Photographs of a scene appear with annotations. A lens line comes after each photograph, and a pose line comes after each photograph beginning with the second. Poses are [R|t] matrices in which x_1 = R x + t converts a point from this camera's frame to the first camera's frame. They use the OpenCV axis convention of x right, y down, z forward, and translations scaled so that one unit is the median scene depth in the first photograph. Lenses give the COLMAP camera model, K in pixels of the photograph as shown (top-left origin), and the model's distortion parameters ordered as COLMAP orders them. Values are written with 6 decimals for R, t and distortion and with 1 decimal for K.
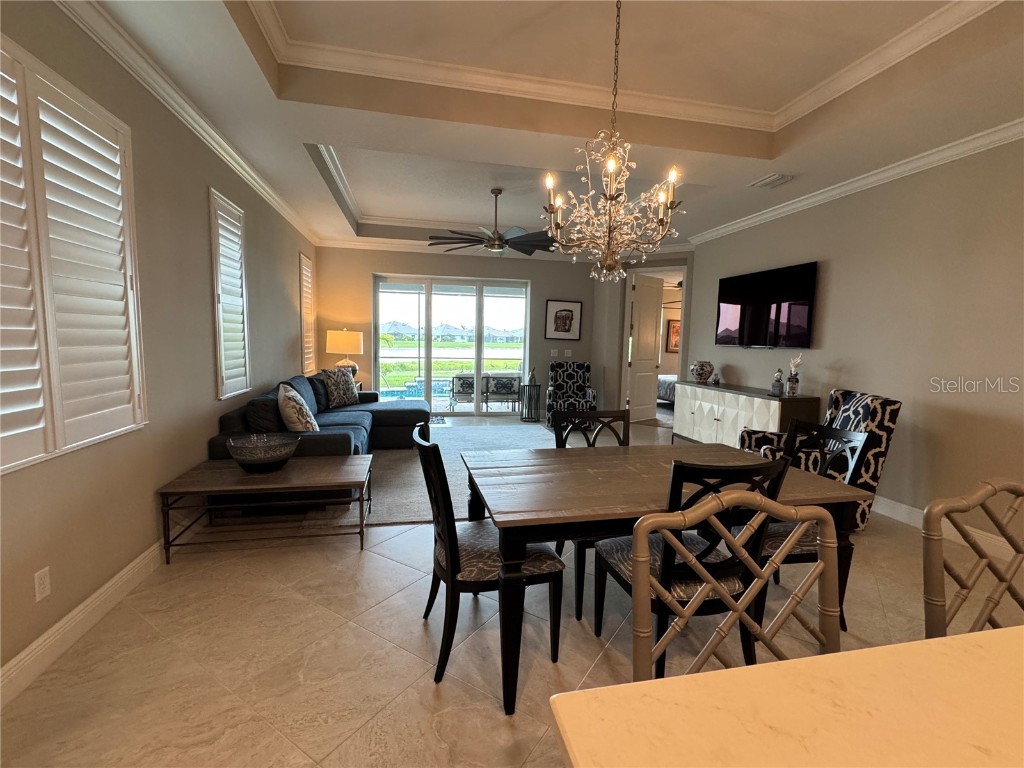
lens RADIAL K [[464.8, 0, 511.8], [0, 464.8, 386.4], [0, 0, 1]] dist [-0.004290, 0.001153]
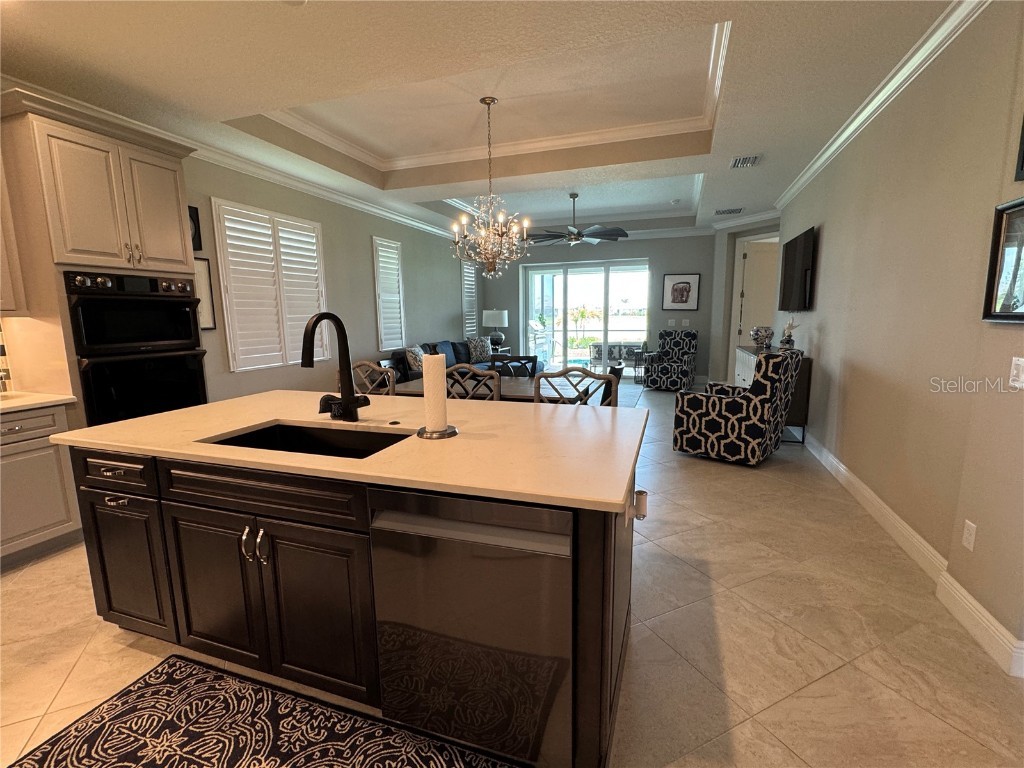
lens RADIAL K [[464.8, 0, 509.2], [0, 464.8, 386.1], [0, 0, 1]] dist [-0.004290, 0.001153]
pose [[0.853385, 0.046563, -0.519197, 0.747587], [-0.020202, 0.998209, 0.056318, 0.050024], [0.520889, -0.037572, 0.852797, -0.298527]]
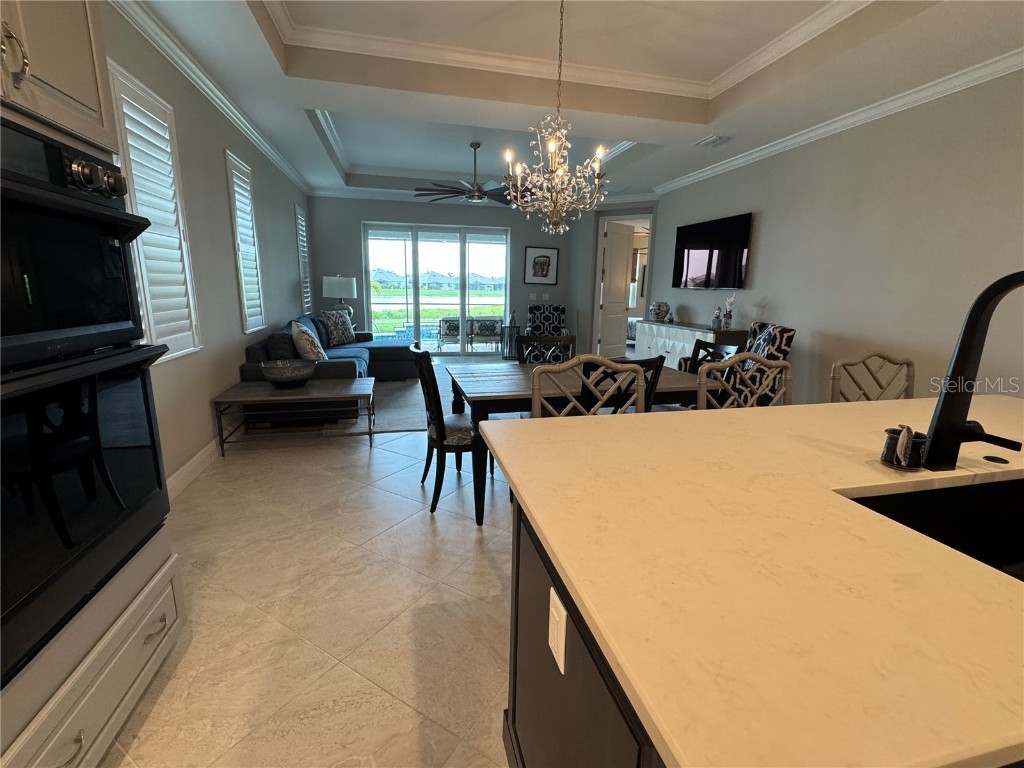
lens RADIAL K [[465.3, 0, 510.7], [0, 465.3, 386.3], [0, 0, 1]] dist [-0.002404, 0.001327]
pose [[0.999730, -0.009575, 0.021168, 0.031992], [0.007198, 0.993949, 0.109608, 0.036466], [-0.022089, -0.109426, 0.993749, -0.223435]]
